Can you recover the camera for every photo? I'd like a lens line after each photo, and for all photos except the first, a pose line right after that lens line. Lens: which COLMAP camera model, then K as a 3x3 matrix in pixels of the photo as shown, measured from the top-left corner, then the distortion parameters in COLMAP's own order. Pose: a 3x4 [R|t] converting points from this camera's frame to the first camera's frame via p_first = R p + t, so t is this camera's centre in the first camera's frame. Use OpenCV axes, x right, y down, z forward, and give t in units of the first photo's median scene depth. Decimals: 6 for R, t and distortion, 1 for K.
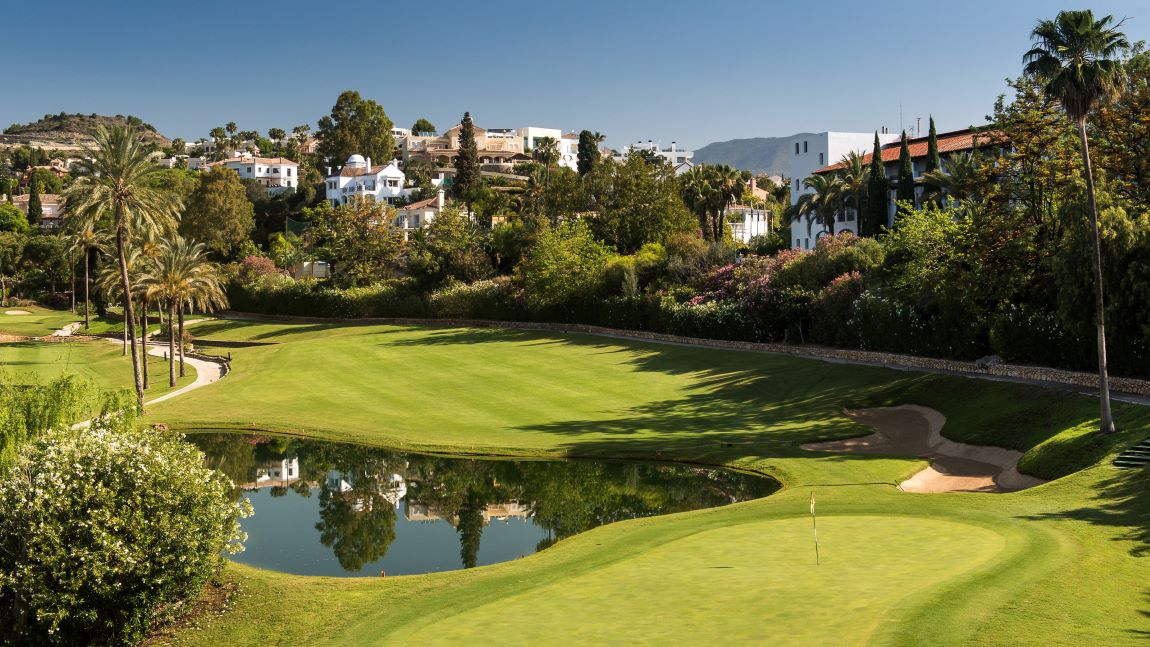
lens RADIAL K [[1493.2, 0, 574.9], [0, 1493.2, 276.6], [0, 0, 1]] dist [-0.015950, -0.033681]
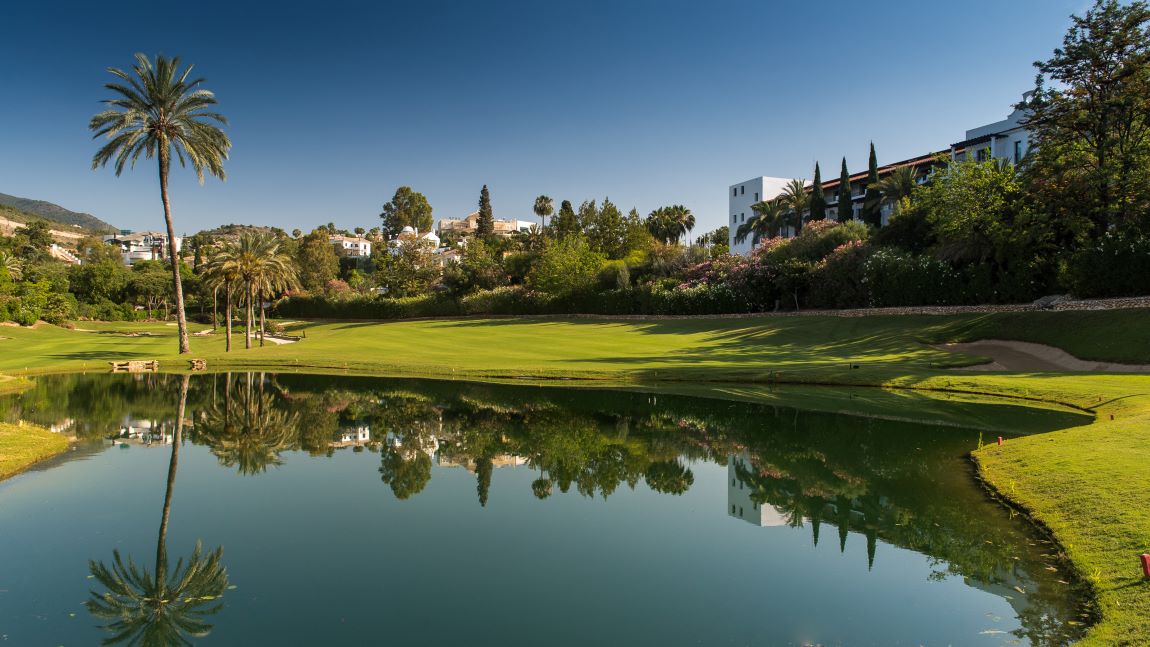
lens RADIAL K [[833.2, 0, 576.4], [0, 833.2, 337.6], [0, 0, 1]] dist [-0.002464, -0.006988]
pose [[0.998447, 0.012224, 0.054347, -0.035856], [-0.012579, 0.999902, 0.006183, 0.044803], [-0.054266, -0.006857, 0.998503, 0.256085]]
